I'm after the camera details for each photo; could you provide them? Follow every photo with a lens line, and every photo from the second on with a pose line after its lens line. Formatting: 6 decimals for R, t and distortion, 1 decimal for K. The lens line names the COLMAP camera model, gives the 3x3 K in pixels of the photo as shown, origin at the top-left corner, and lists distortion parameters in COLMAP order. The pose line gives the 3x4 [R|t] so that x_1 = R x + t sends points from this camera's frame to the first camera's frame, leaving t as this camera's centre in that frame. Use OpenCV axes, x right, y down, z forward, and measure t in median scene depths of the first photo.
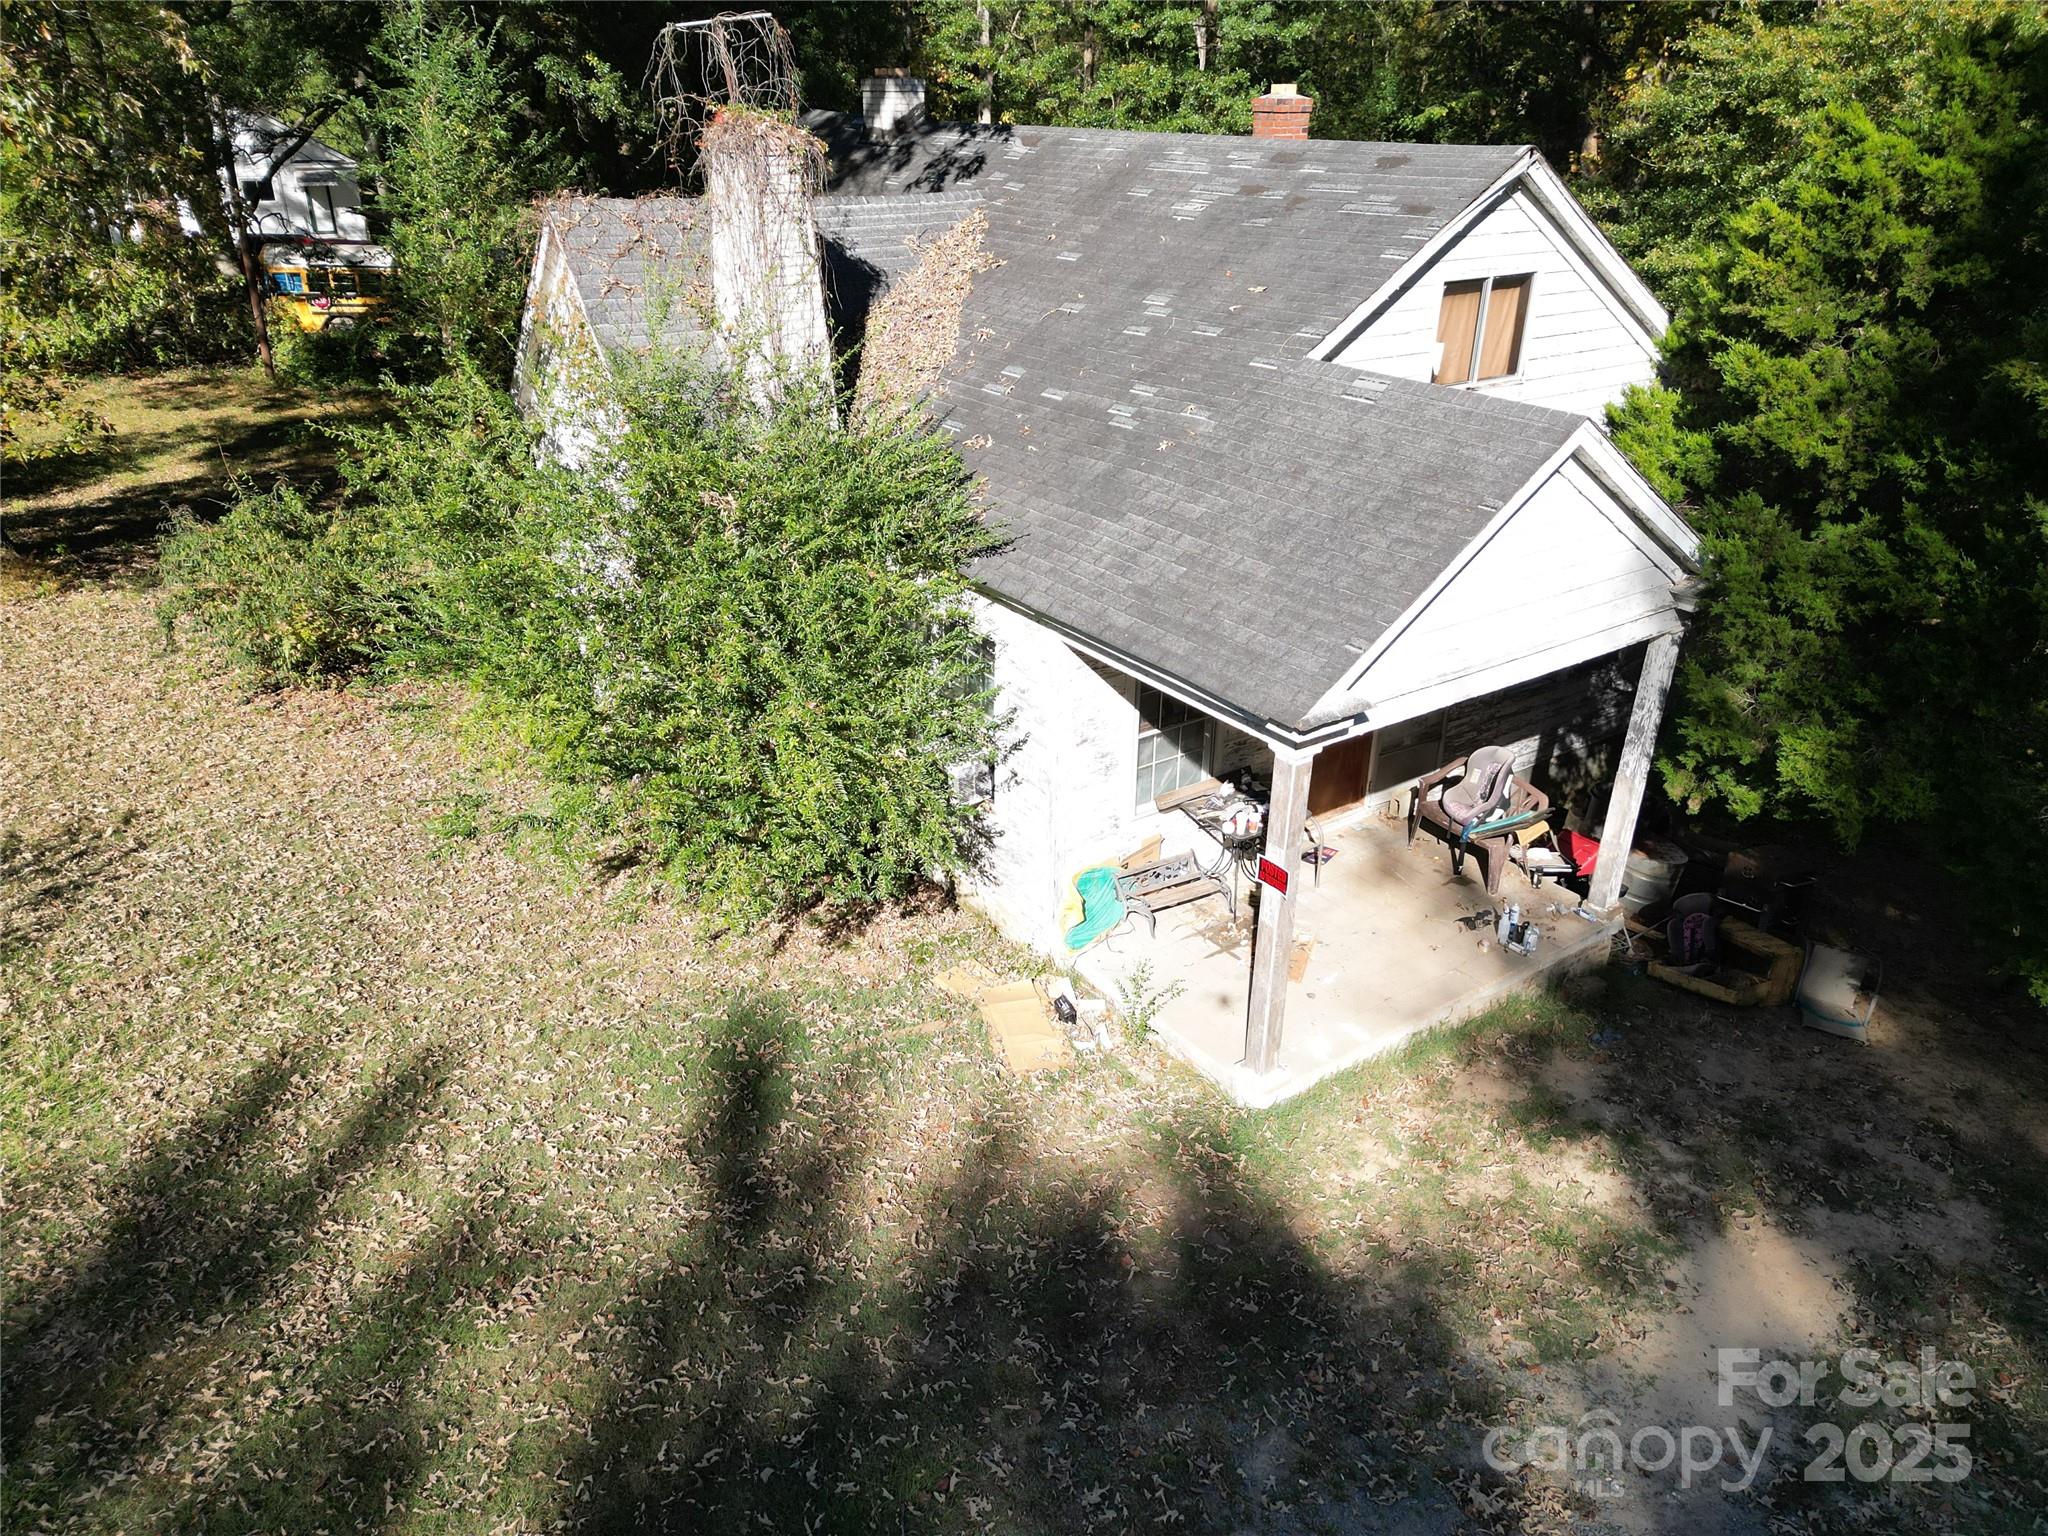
lens RADIAL K [[1429.2, 0, 1022.4], [0, 1429.2, 765.2], [0, 0, 1]] dist [0.057256, -0.041112]
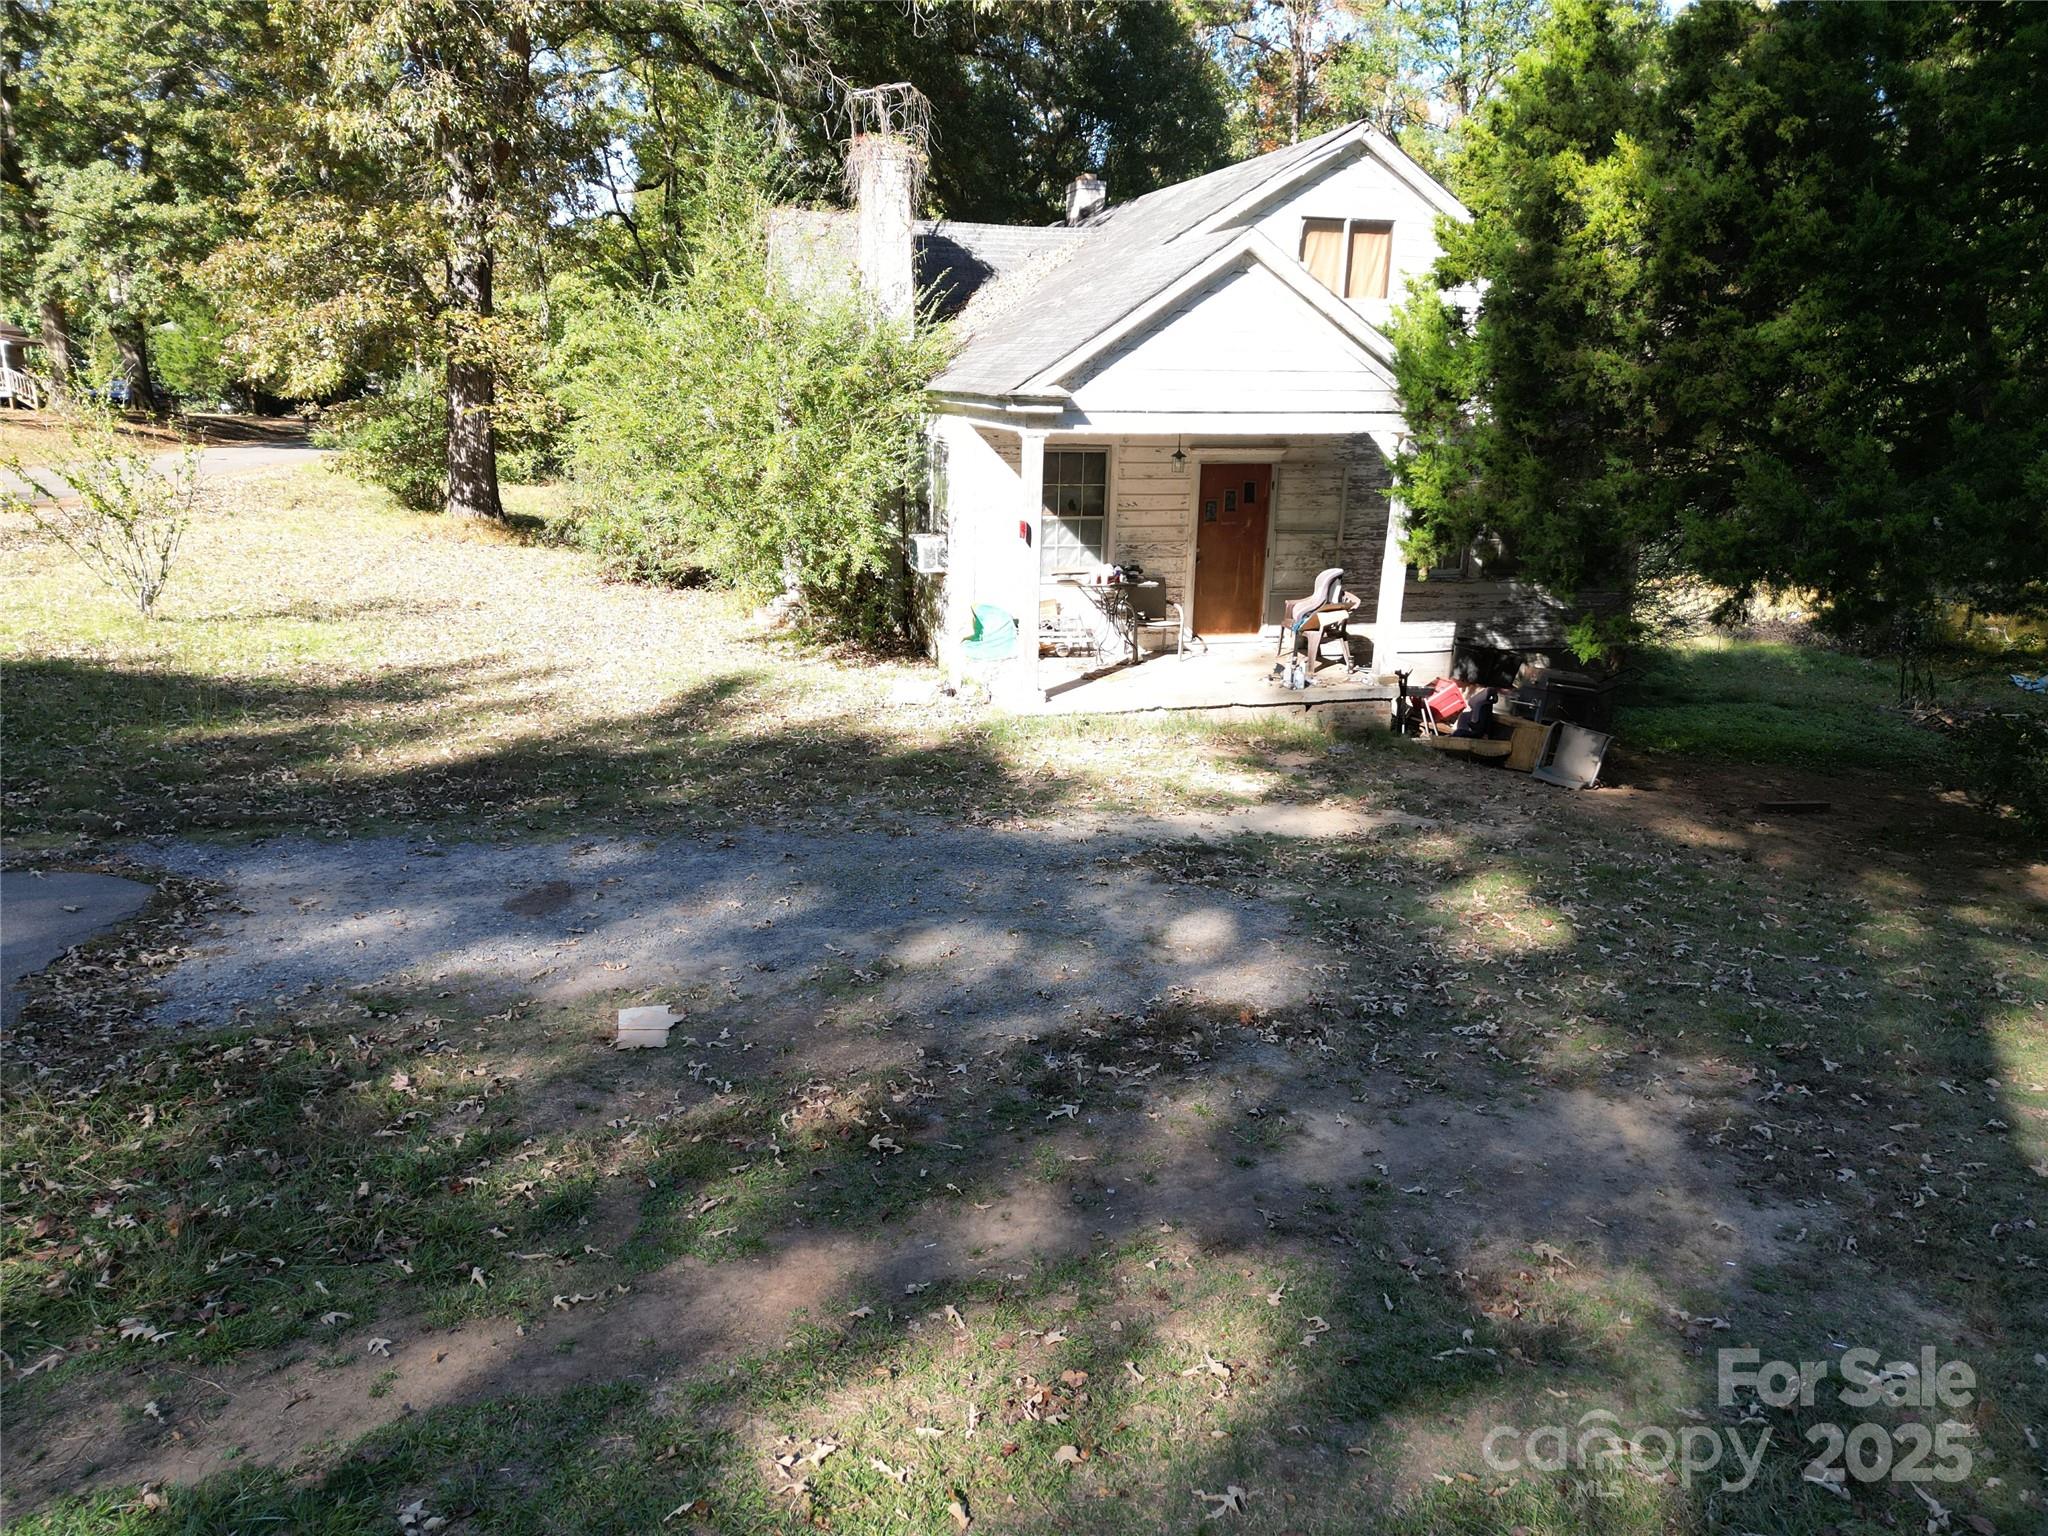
lens RADIAL K [[1429.2, 0, 1017.7], [0, 1429.2, 779.5], [0, 0, 1]] dist [0.057256, -0.041112]
pose [[0.938345, 0.099408, -0.331100, 0.568205], [-0.157242, 0.975684, -0.152693, 0.462293], [0.307871, 0.195341, 0.931159, -0.277020]]
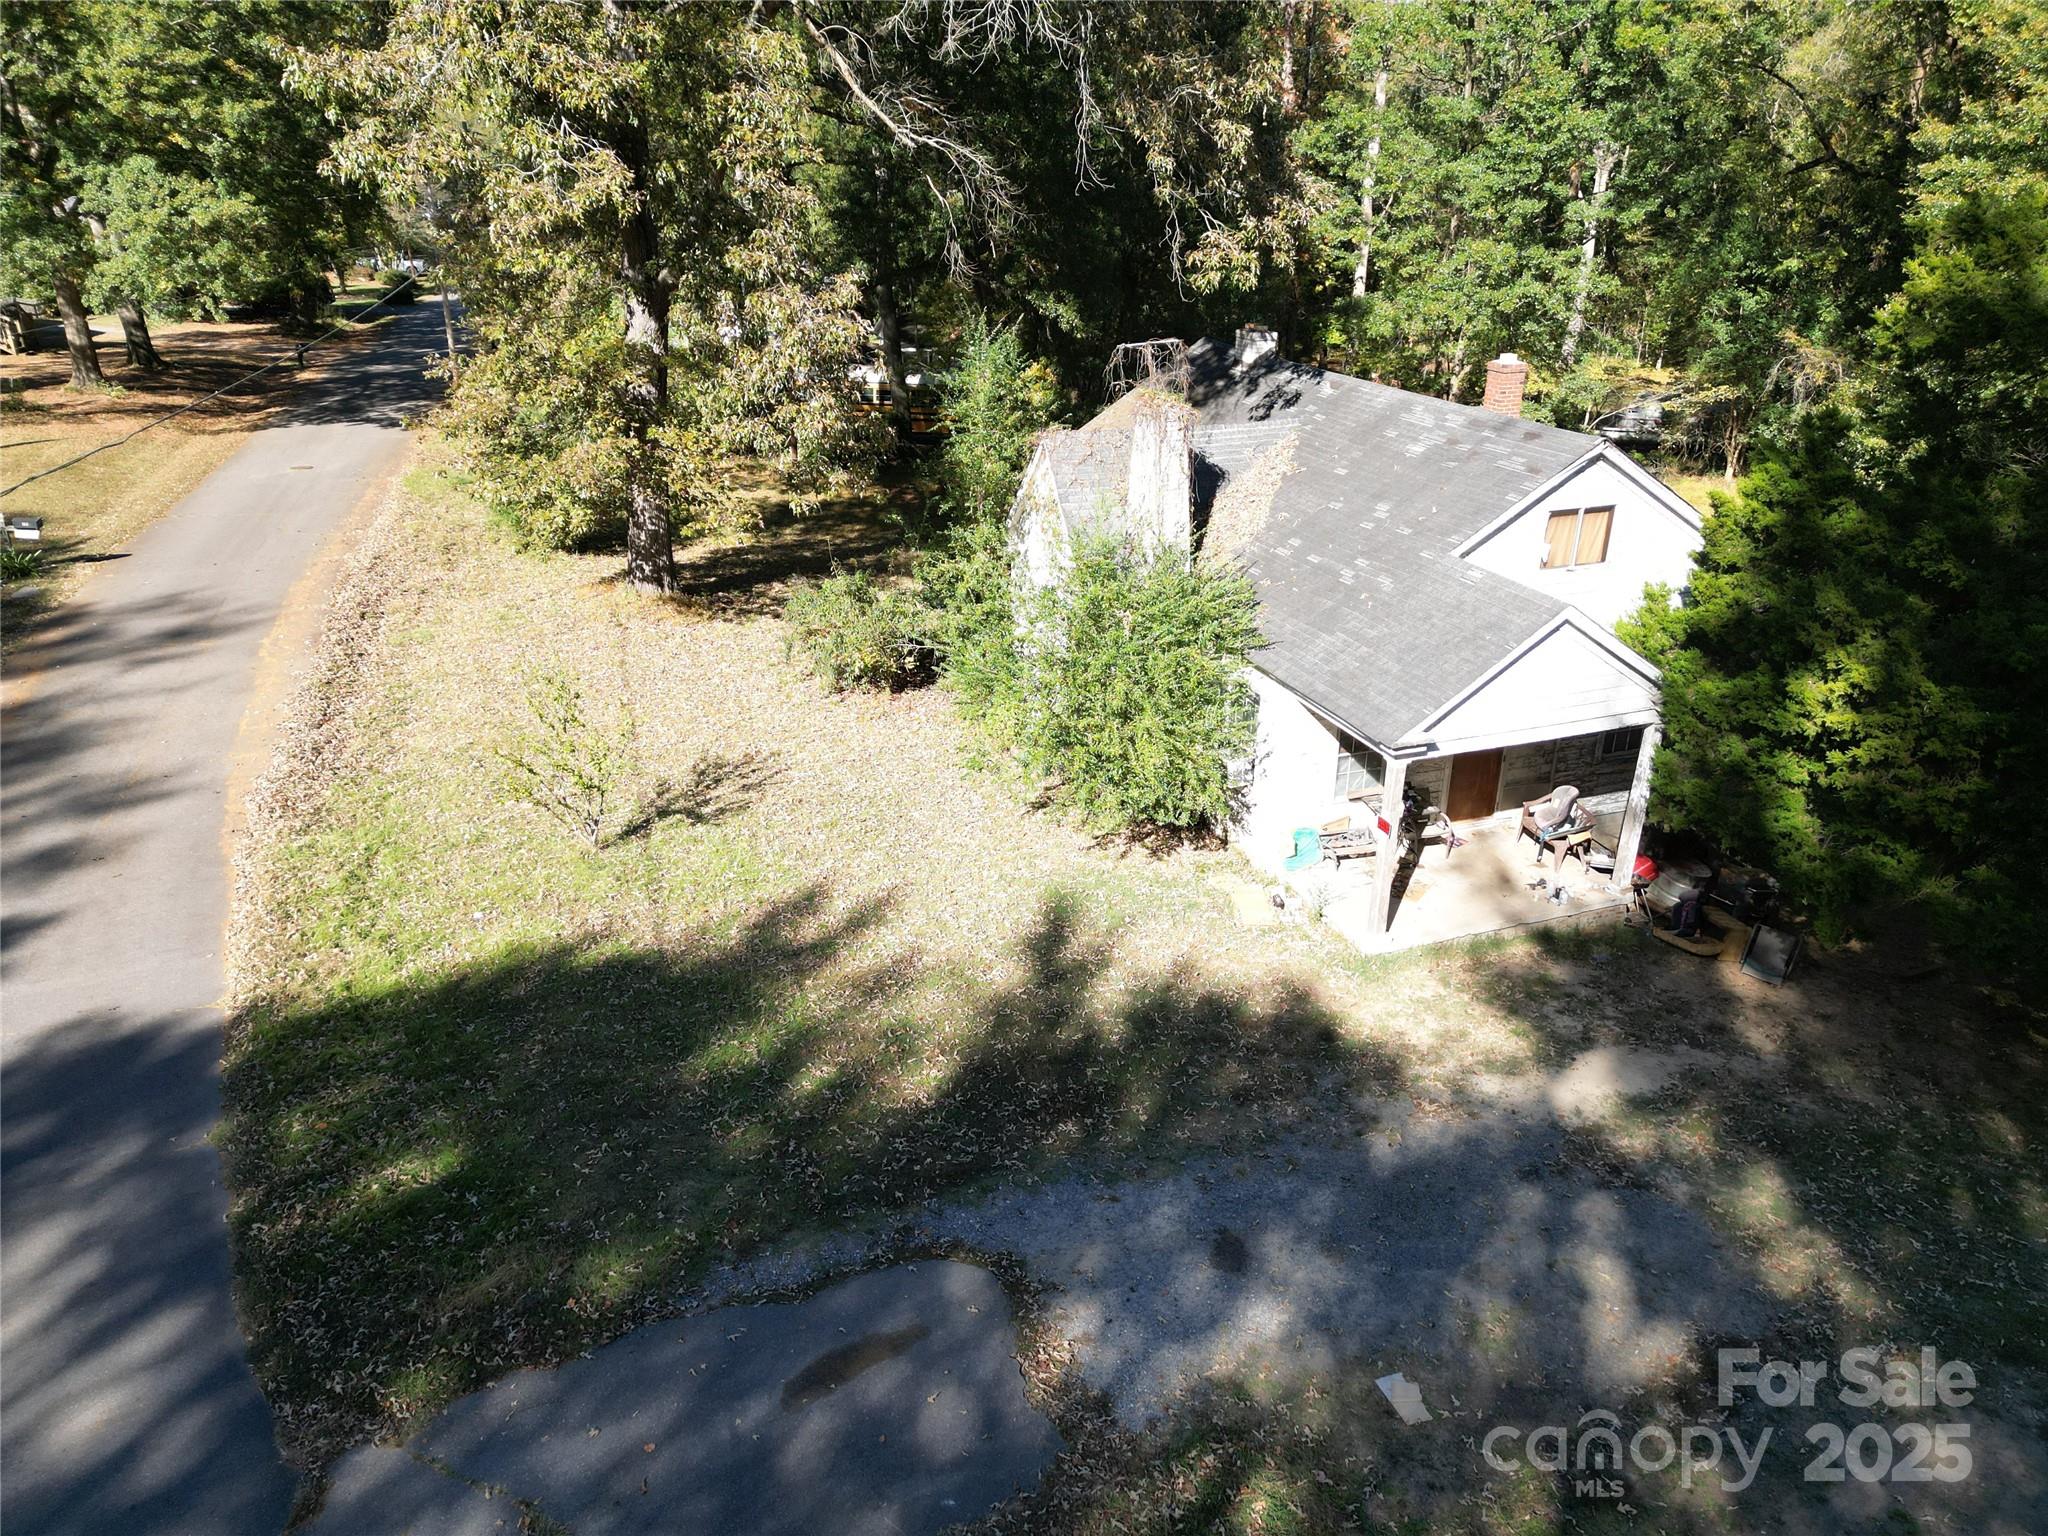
lens RADIAL K [[1429.2, 0, 1015.3], [0, 1429.2, 776.3], [0, 0, 1]] dist [0.057256, -0.041112]
pose [[0.964679, 0.099633, -0.243860, 0.133531], [-0.108073, 0.993912, -0.021442, 0.088046], [0.240239, 0.047039, 0.969573, -0.830194]]
